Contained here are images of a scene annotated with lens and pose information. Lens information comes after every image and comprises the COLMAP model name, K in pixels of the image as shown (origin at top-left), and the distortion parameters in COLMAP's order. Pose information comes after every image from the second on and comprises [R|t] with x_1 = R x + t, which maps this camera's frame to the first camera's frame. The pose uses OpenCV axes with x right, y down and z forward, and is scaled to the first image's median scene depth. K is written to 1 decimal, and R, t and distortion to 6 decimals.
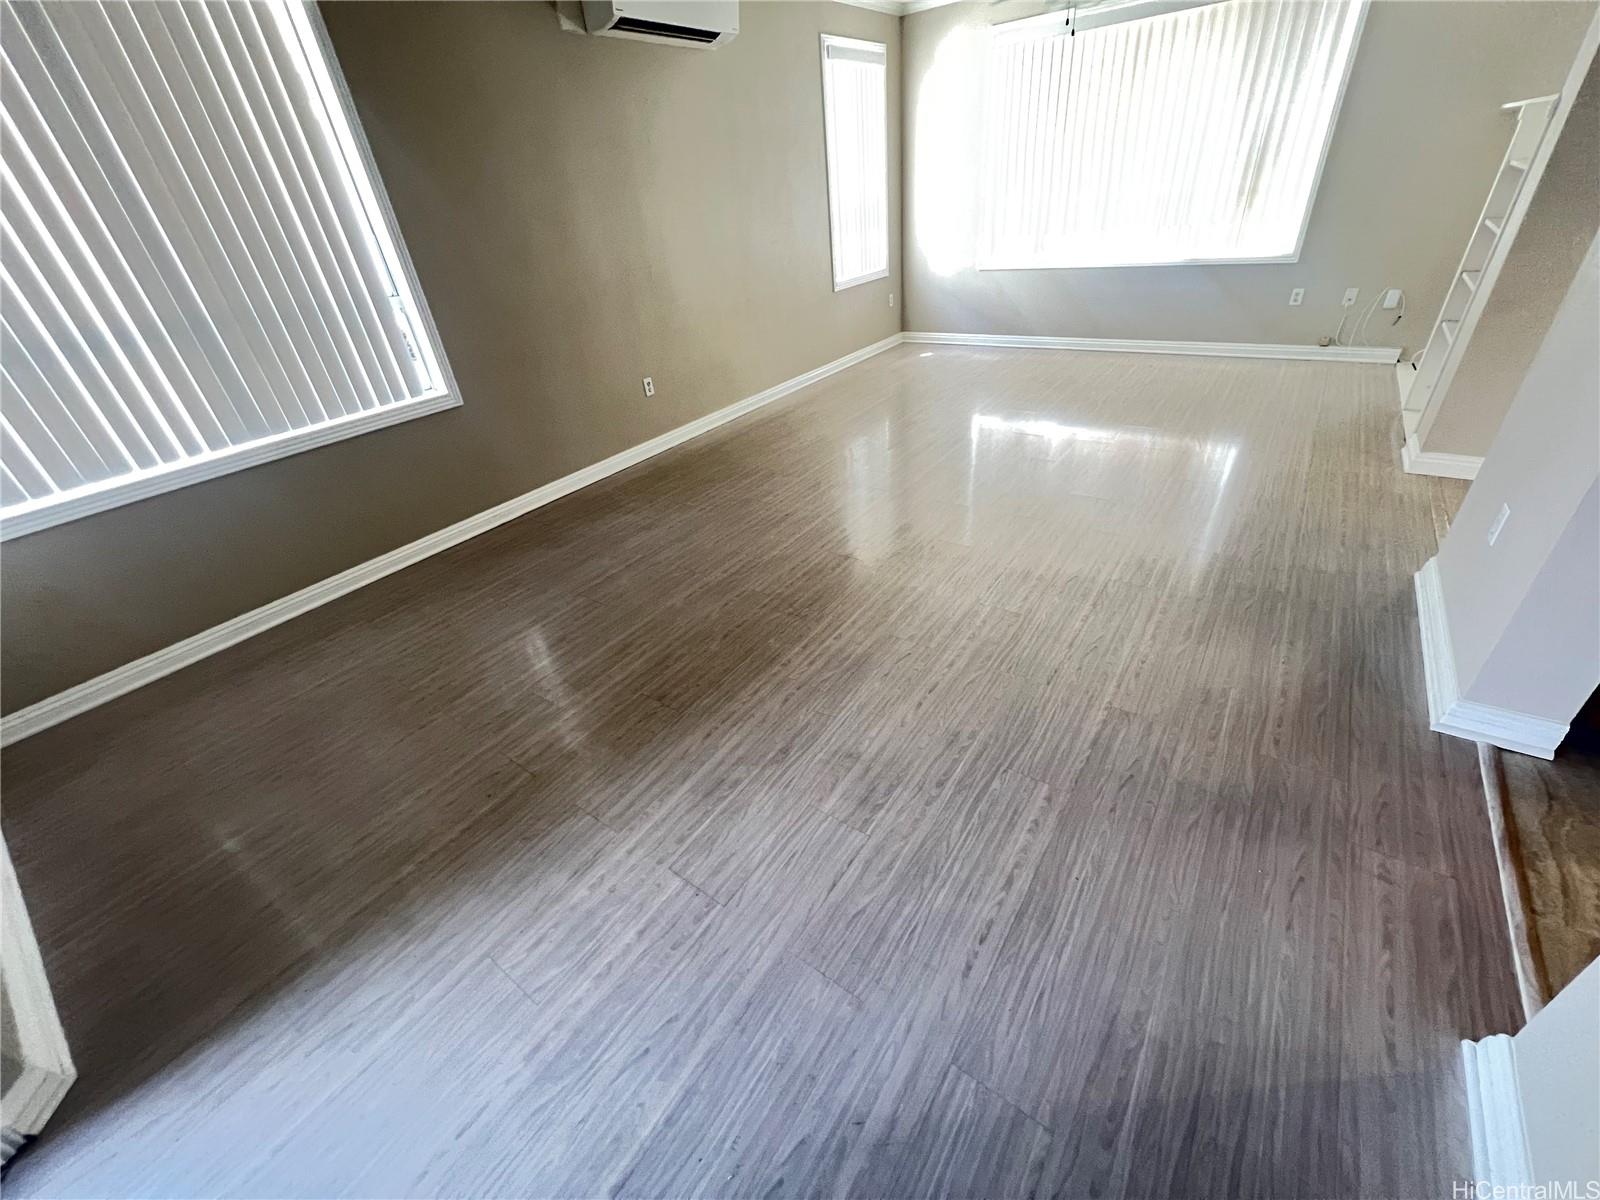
lens RADIAL K [[640.5, 0, 771.3], [0, 640.5, 612.8], [0, 0, 1]] dist [-0.003103, -0.000389]
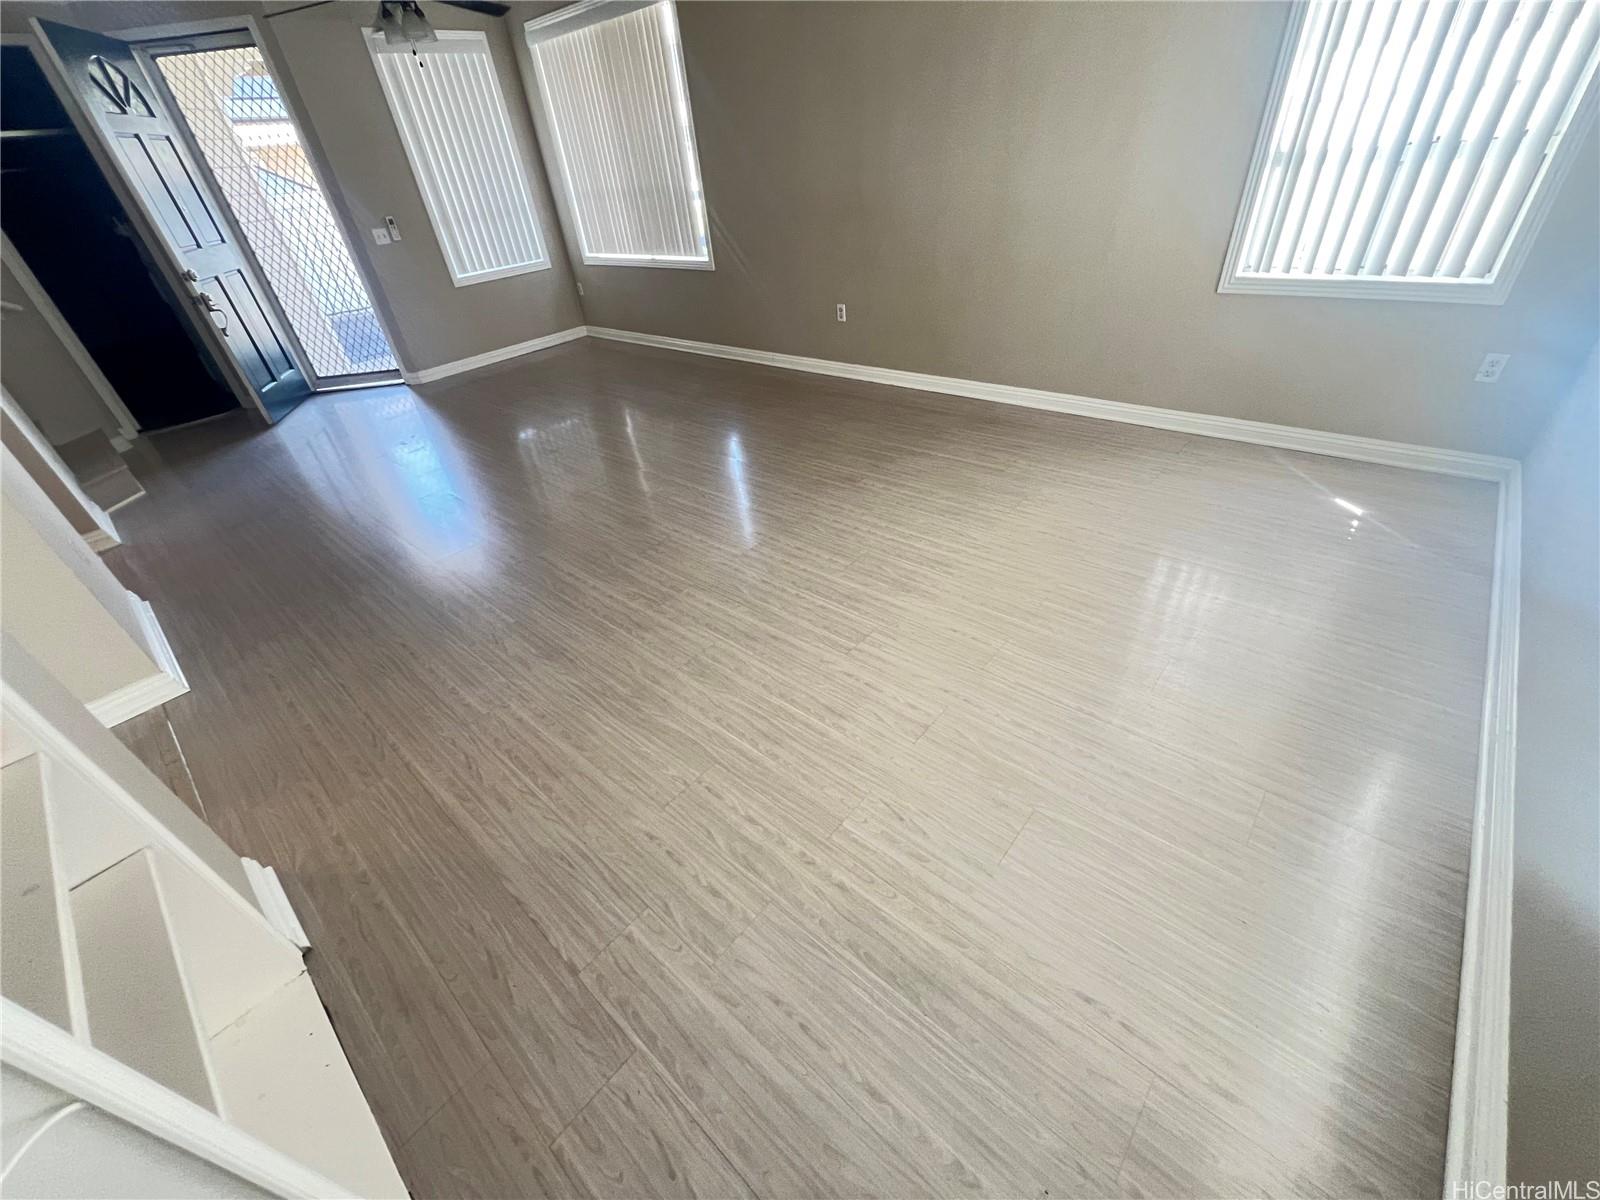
lens RADIAL K [[640.5, 0, 802.2], [0, 640.5, 599.4], [0, 0, 1]] dist [-0.003103, -0.000389]
pose [[-0.068247, 0.671220, -0.738110, 0.824366], [-0.441138, 0.643278, 0.625772, -0.614942], [0.894841, 0.368315, 0.252199, 0.763696]]
